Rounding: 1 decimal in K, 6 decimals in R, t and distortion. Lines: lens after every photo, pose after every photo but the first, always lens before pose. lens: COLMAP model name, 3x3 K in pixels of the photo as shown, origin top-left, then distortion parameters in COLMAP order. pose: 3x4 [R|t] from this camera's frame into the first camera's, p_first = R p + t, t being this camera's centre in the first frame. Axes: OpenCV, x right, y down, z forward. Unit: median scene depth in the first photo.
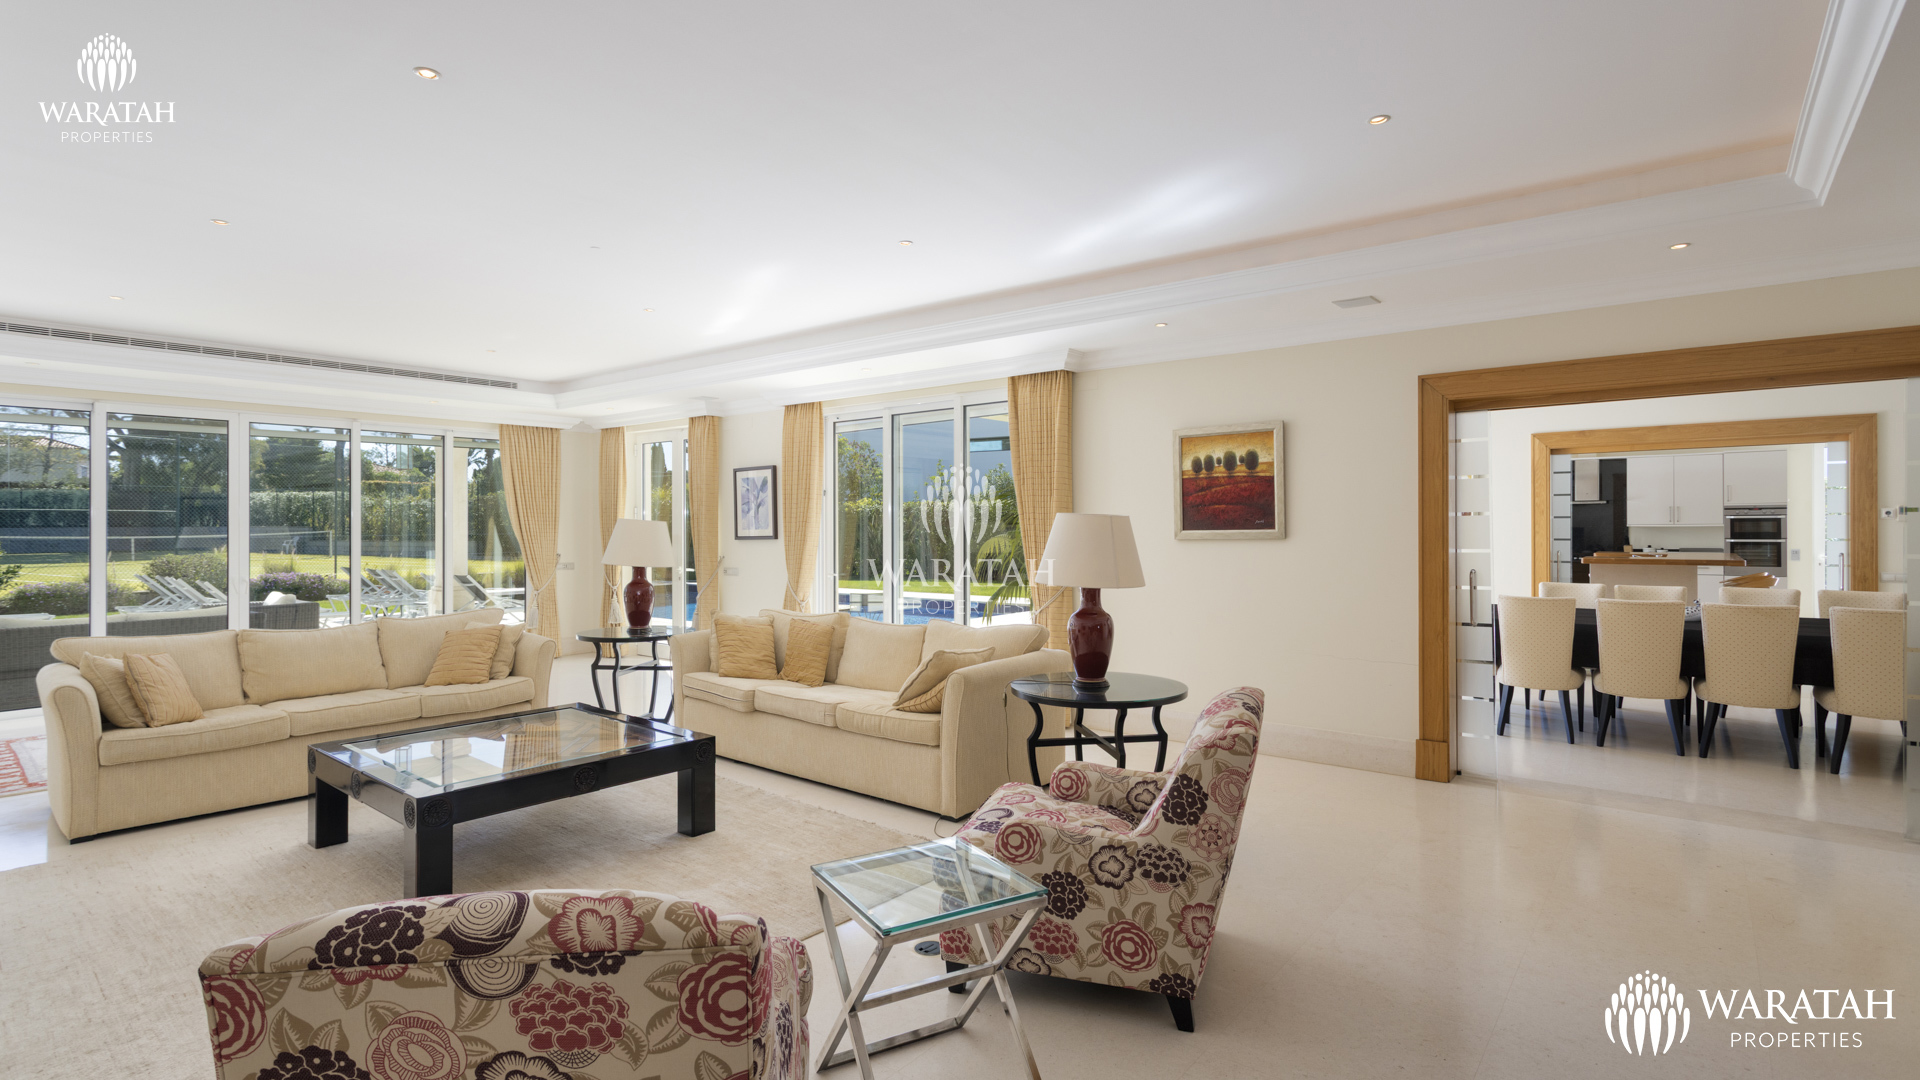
lens RADIAL K [[931.1, 0, 949.4], [0, 931.1, 534.1], [0, 0, 1]] dist [0.006976, 0.000472]
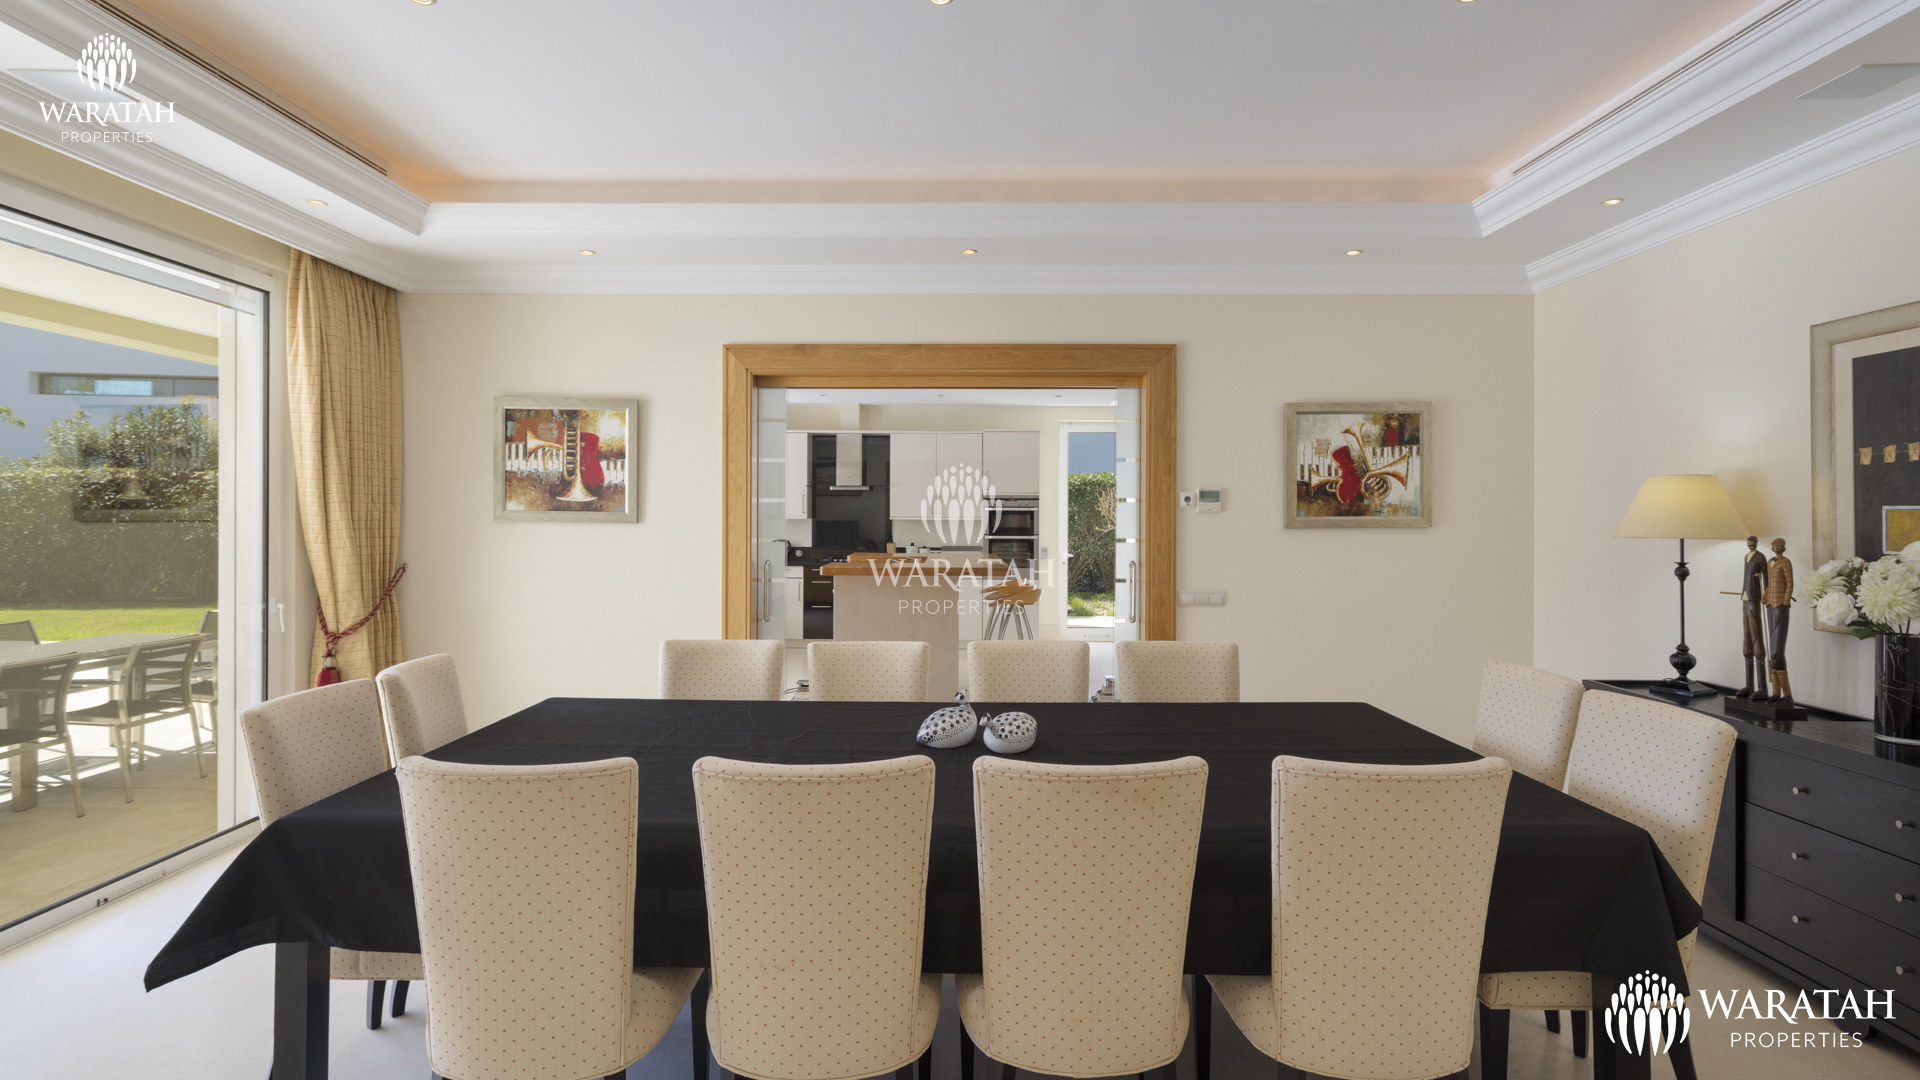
lens RADIAL K [[931.1, 0, 954.1], [0, 931.1, 527.2], [0, 0, 1]] dist [0.006976, 0.000472]
pose [[0.783215, 0.003167, 0.621743, 0.287914], [-0.003593, 0.999993, -0.000567, -0.001433], [-0.621741, -0.001790, 0.783221, 0.362211]]
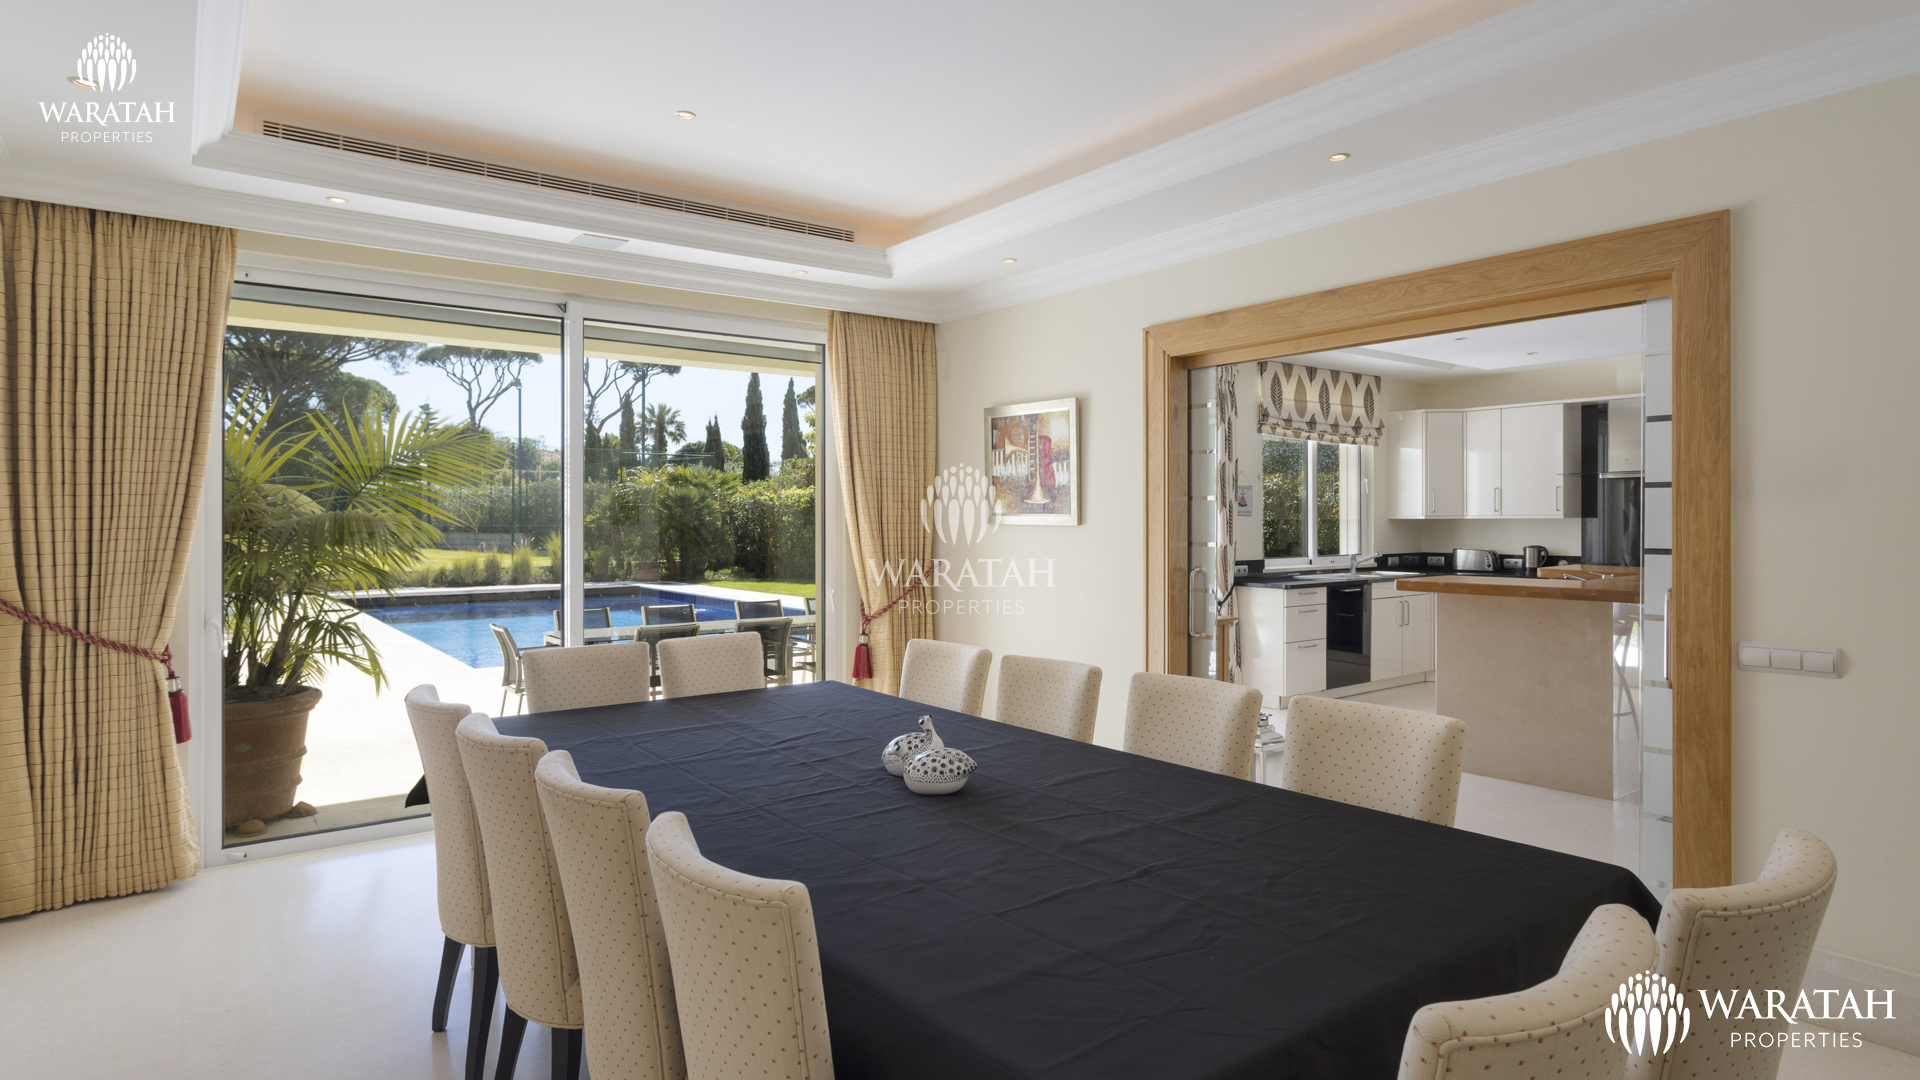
lens RADIAL K [[1041.2, 0, 978.2], [0, 1041.2, 513.4], [0, 0, 1]] dist [0.000472, -0.000220]
pose [[0.975003, 0.000753, -0.222189, 0.483222], [-0.003683, 0.999912, -0.012772, -0.001987], [0.222160, 0.013271, 0.974920, 0.327952]]
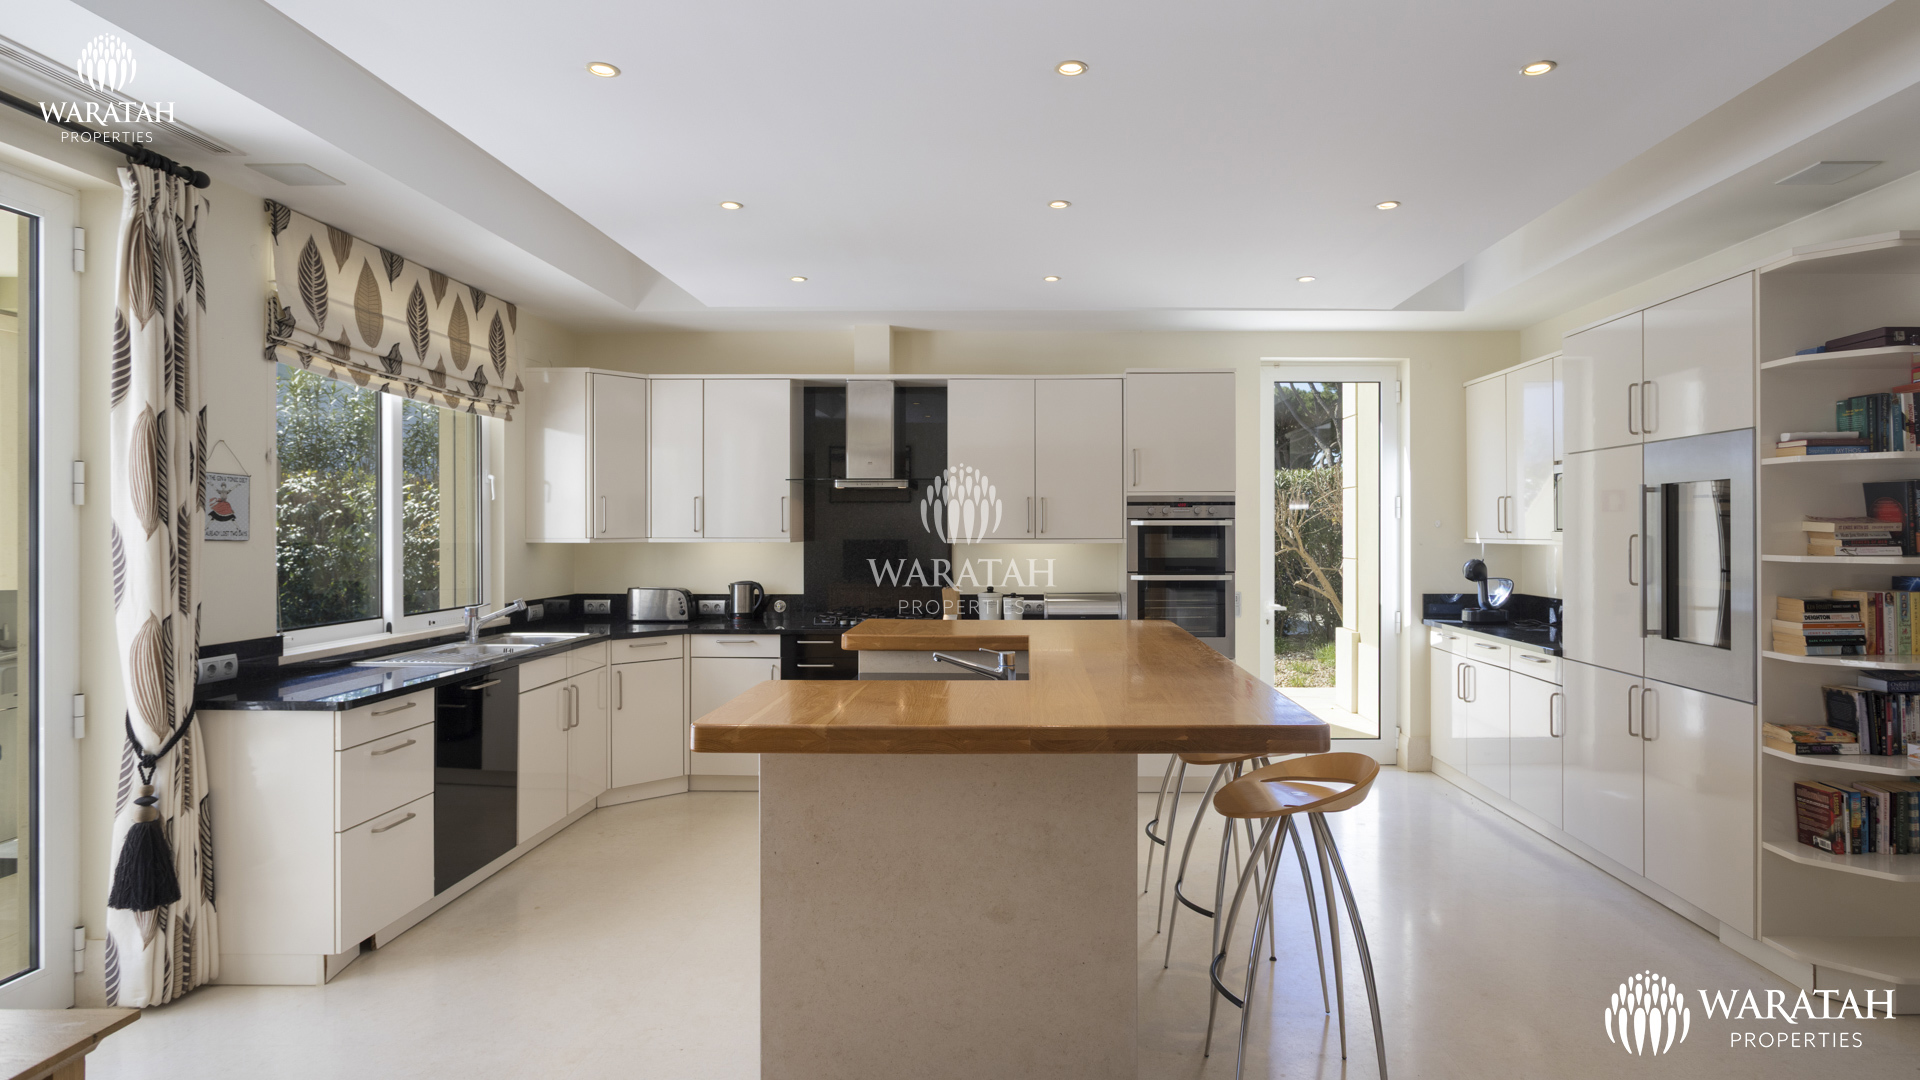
lens RADIAL K [[1021.8, 0, 1028.6], [0, 1021.8, 541.3], [0, 0, 1]] dist [-0.003232, -0.000177]
pose [[0.784124, 0.000342, 0.620604, 0.500488], [0.000146, 1.000000, -0.000735, -0.009625], [-0.620604, 0.000667, 0.784124, 0.660728]]
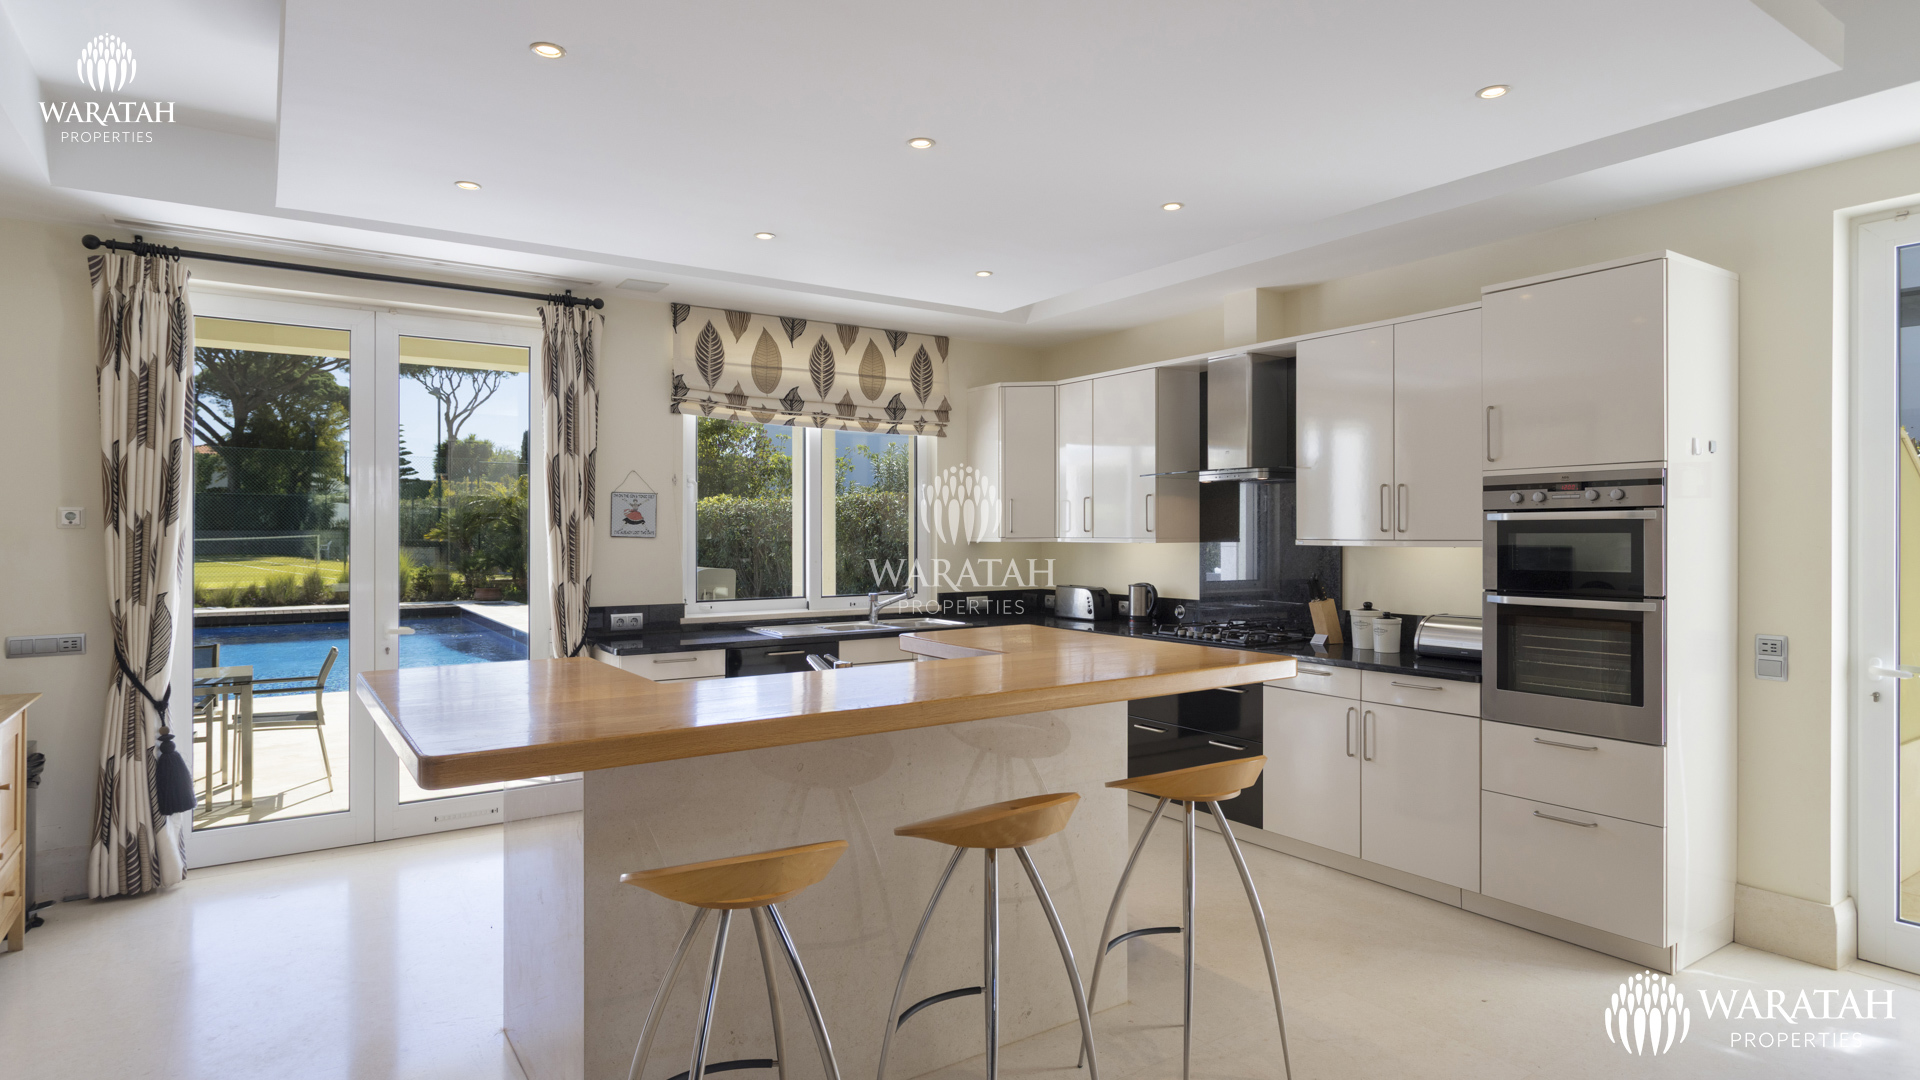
lens RADIAL K [[1041.2, 0, 943.4], [0, 1041.2, 543.7], [0, 0, 1]] dist [0.000472, -0.000220]
pose [[0.952885, 0.008708, -0.303206, 0.771298], [-0.008196, 0.999962, 0.002963, -0.009708], [0.303221, -0.000338, 0.952920, 0.644057]]
